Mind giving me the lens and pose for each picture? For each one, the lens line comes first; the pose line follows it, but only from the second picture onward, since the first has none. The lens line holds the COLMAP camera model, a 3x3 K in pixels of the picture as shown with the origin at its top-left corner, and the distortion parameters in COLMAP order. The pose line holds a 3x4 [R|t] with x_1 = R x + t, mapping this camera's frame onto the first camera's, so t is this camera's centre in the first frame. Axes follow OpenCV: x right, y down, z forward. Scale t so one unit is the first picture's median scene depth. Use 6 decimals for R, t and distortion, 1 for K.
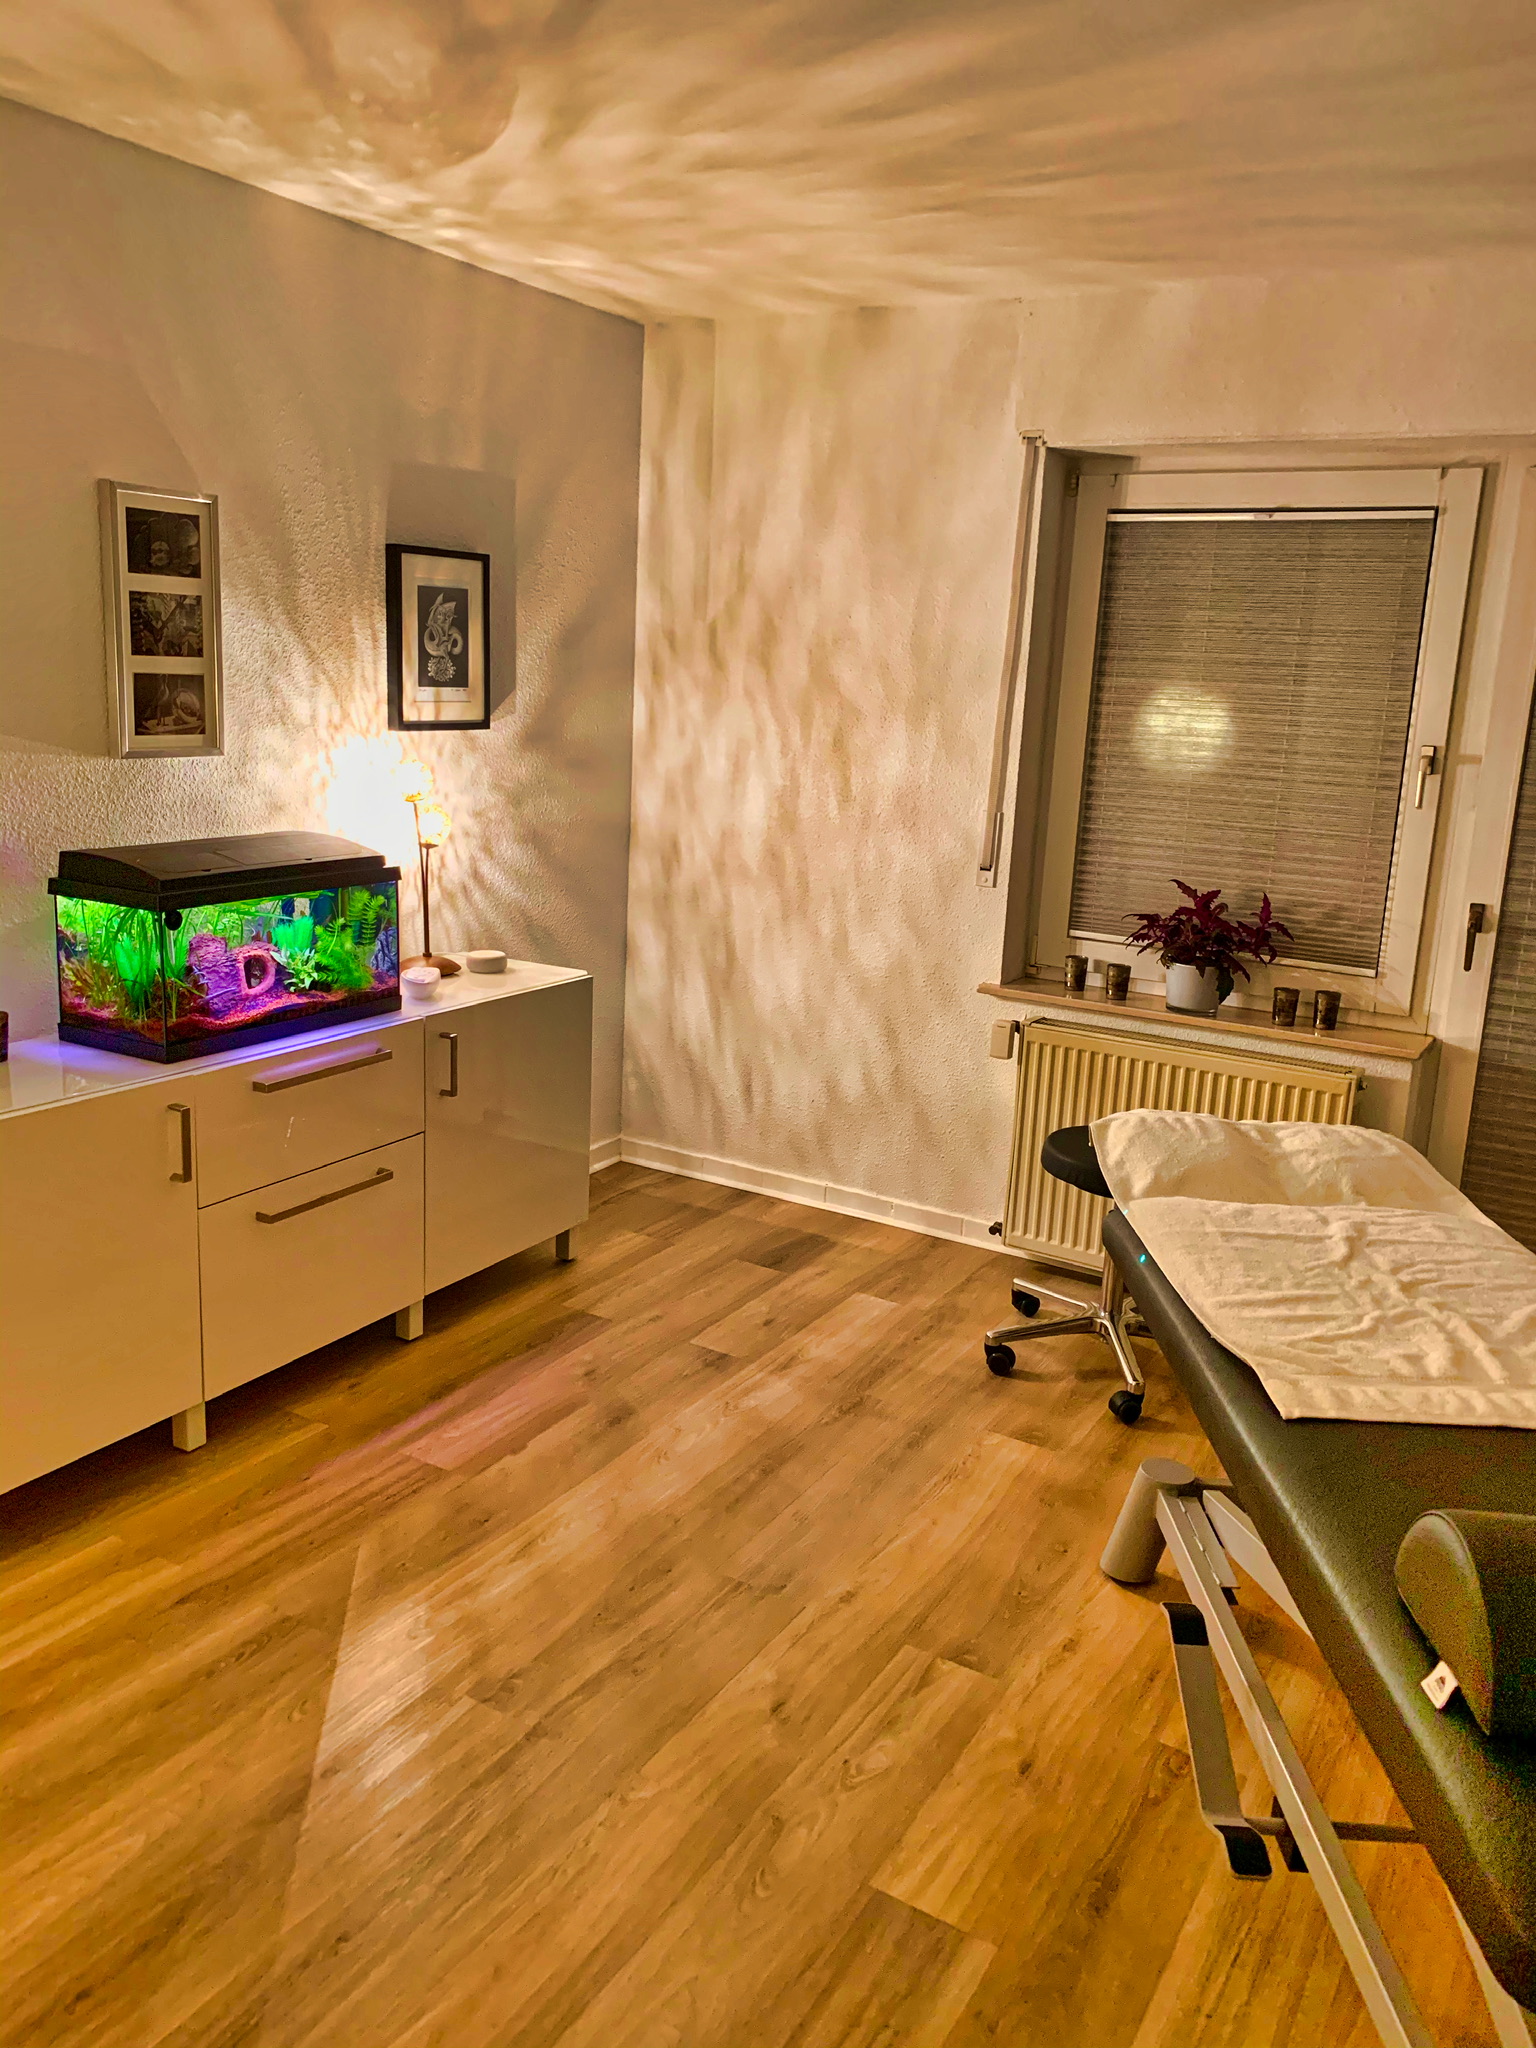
lens RADIAL K [[1585.7, 0, 775.7], [0, 1585.7, 1021.1], [0, 0, 1]] dist [0.050183, -0.053977]
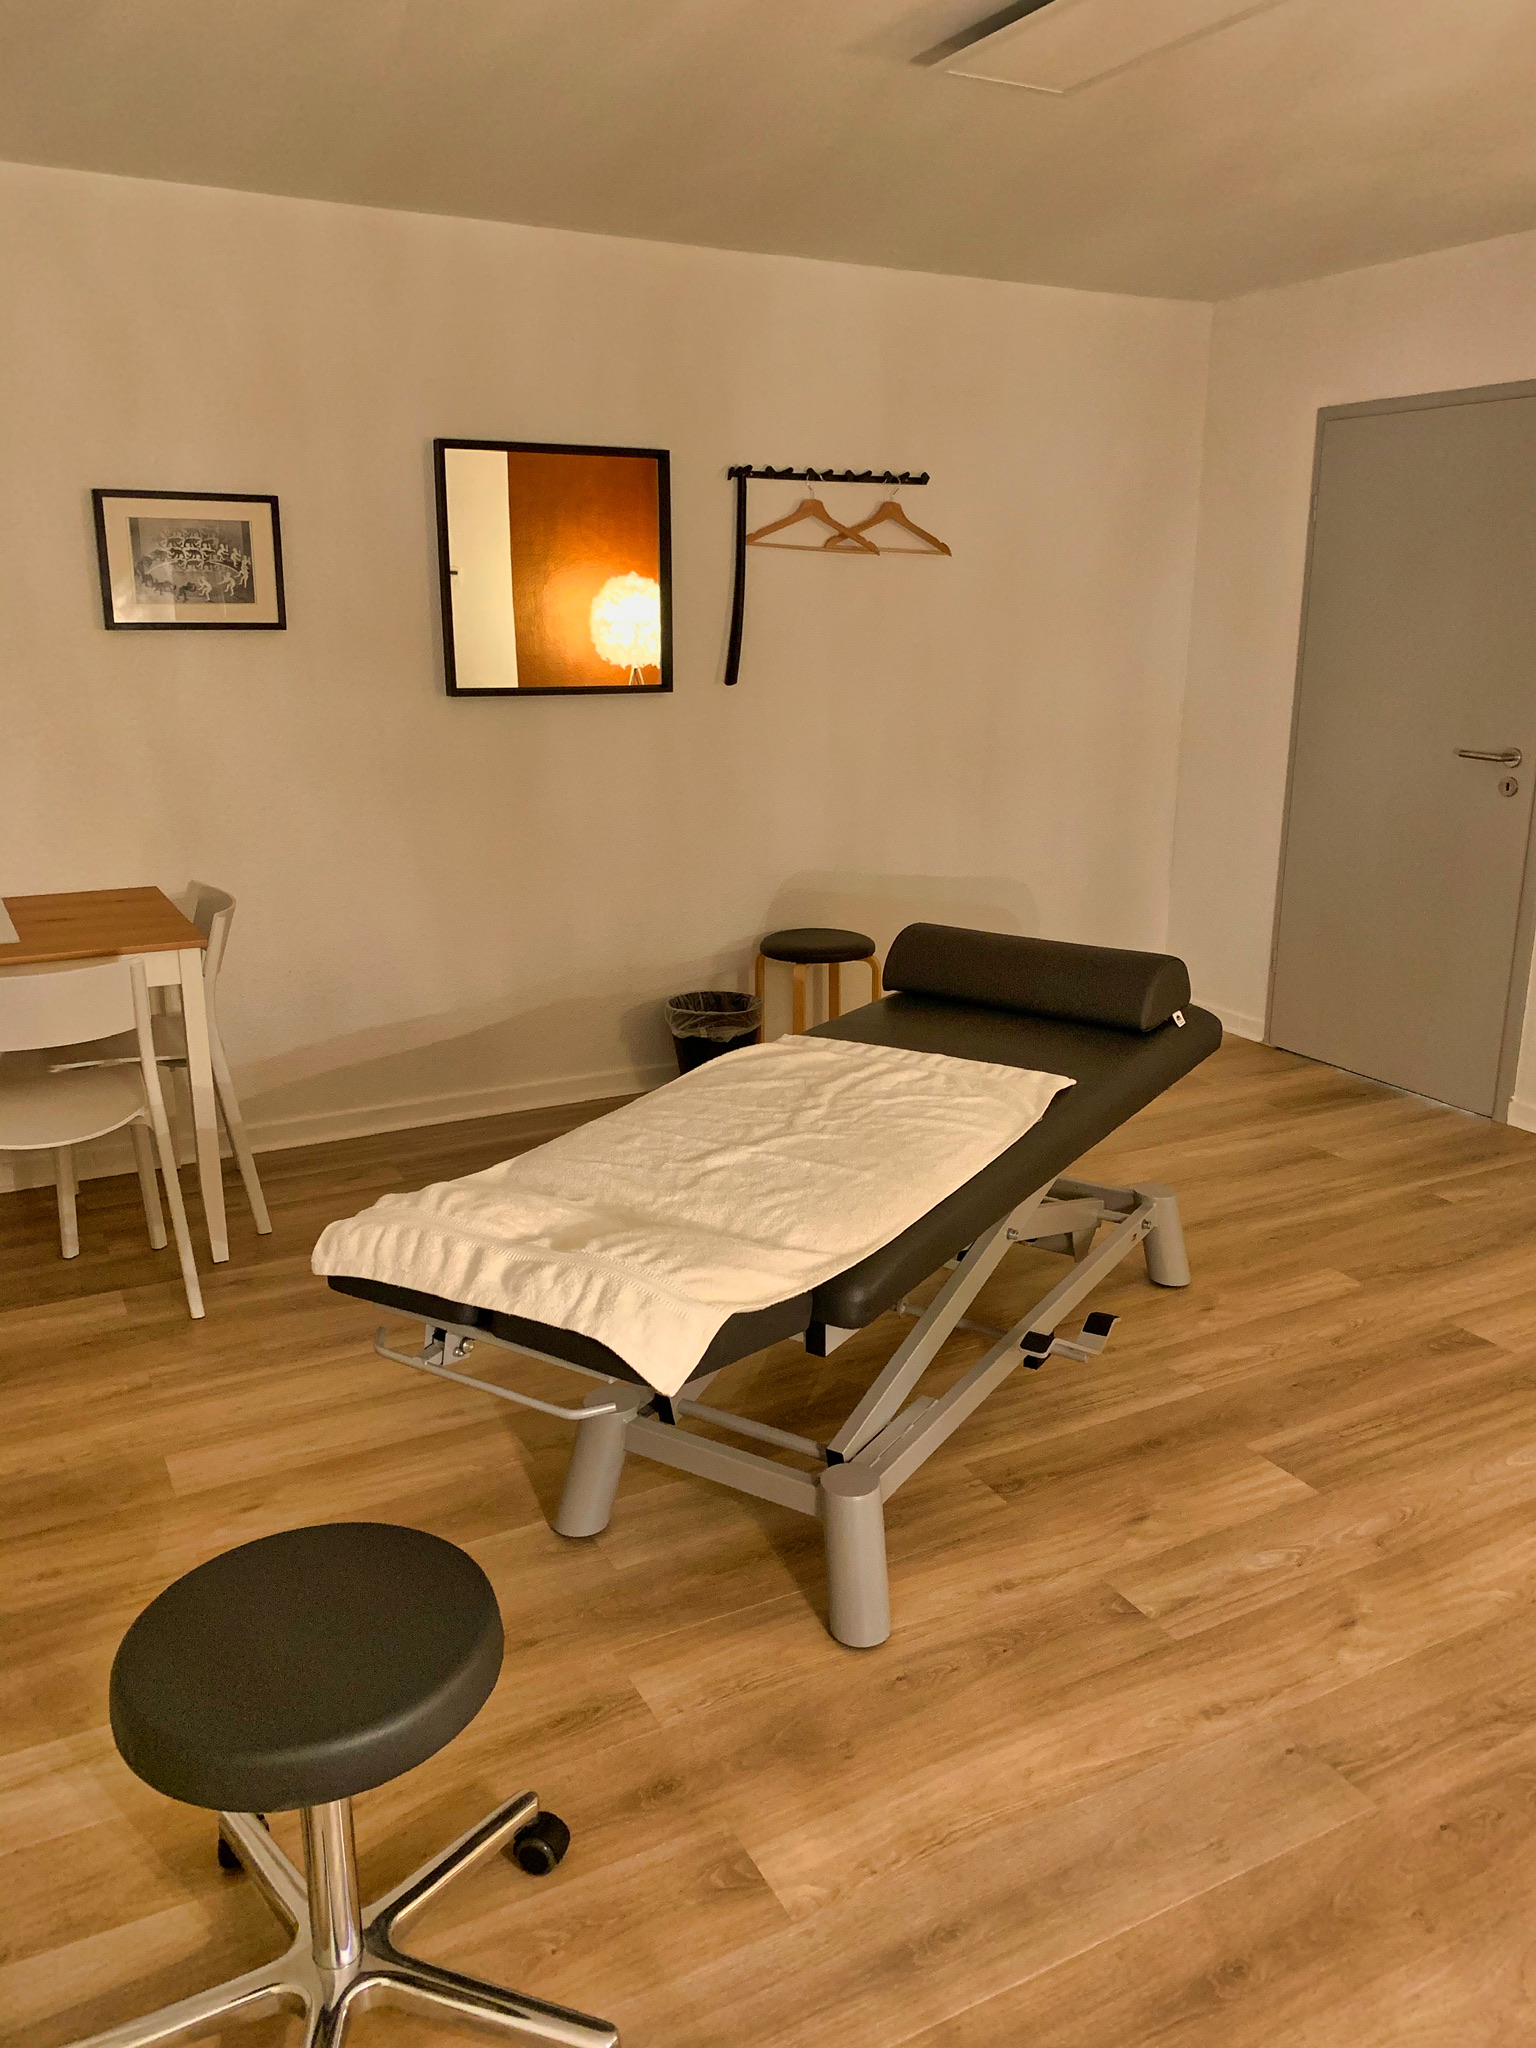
lens RADIAL K [[1585.7, 0, 782.3], [0, 1585.7, 1020.5], [0, 0, 1]] dist [0.050183, -0.053977]
pose [[-0.860852, -0.183296, 0.474696, -0.096347], [0.062894, 0.887391, 0.456708, -0.369169], [-0.504953, 0.423014, -0.752384, 1.709966]]
